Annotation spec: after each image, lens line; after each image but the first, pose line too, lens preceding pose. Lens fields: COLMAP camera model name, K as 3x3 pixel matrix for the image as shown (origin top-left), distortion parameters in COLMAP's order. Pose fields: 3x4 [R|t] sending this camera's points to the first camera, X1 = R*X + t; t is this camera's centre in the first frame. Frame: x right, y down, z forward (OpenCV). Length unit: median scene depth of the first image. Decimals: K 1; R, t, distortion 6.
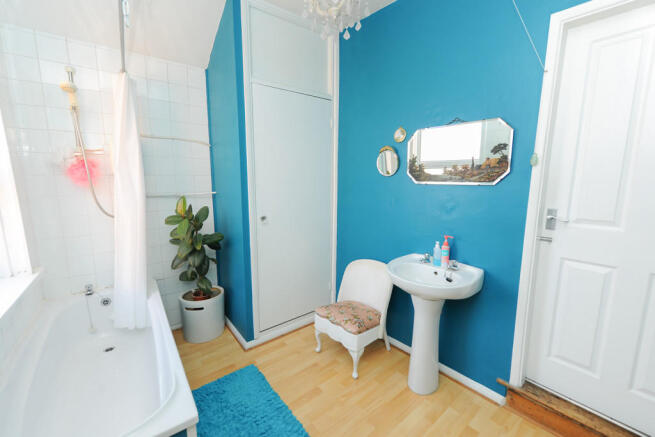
lens RADIAL K [[281.6, 0, 325.2], [0, 281.6, 217.6], [0, 0, 1]] dist [-0.000212, -0.000171]
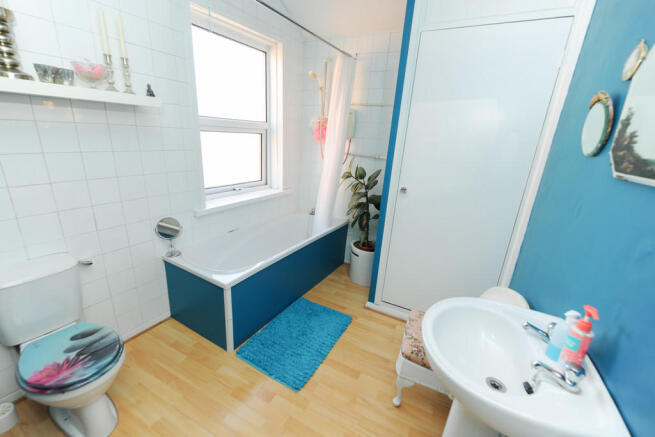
lens RADIAL K [[275.7, 0, 325.8], [0, 275.7, 221.8], [0, 0, 1]] dist [0.001917, 0.000205]
pose [[0.395905, 0.301944, -0.867231, 0.515464], [-0.206416, 0.949490, 0.236351, -0.062820], [0.894791, 0.085438, 0.438234, 0.406076]]
